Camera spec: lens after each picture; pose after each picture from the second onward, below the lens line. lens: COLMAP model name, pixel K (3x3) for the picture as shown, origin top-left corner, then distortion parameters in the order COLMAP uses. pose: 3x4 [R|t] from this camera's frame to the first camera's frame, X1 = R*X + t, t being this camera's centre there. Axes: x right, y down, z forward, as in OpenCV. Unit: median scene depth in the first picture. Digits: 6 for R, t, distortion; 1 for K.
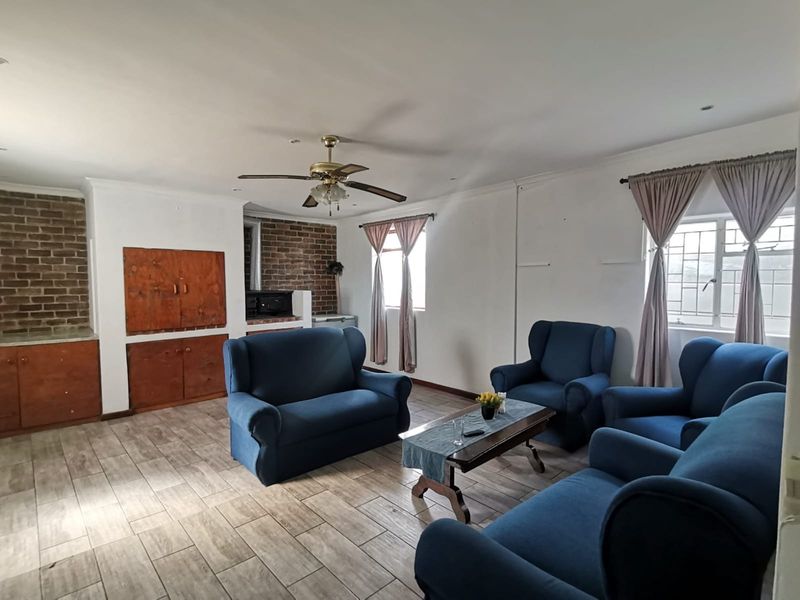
lens RADIAL K [[429.2, 0, 423.0], [0, 429.2, 302.3], [0, 0, 1]] dist [0.041448, -0.036123]
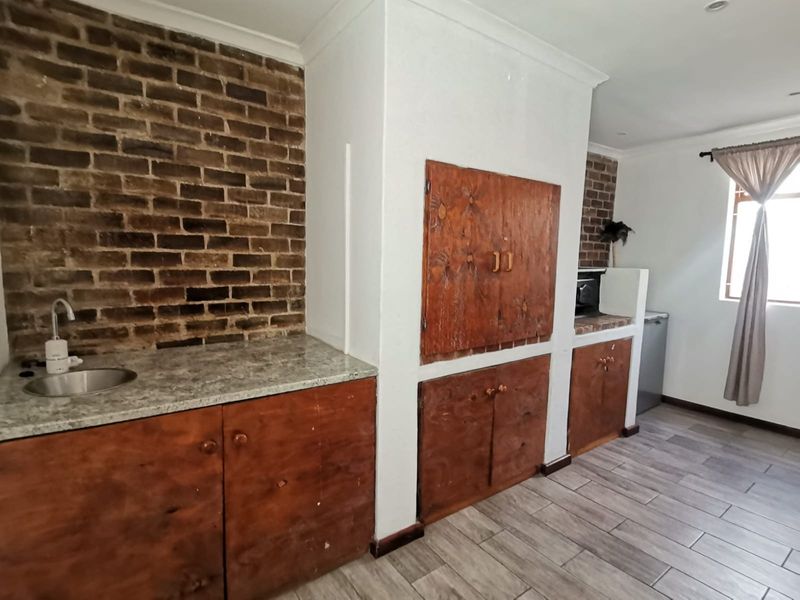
lens RADIAL K [[429.2, 0, 419.2], [0, 429.2, 300.2], [0, 0, 1]] dist [0.041448, -0.036123]
pose [[0.993372, 0.031751, -0.110468, -0.607565], [-0.026212, 0.998343, 0.051235, -0.010651], [0.111912, -0.048000, 0.992558, 0.539900]]
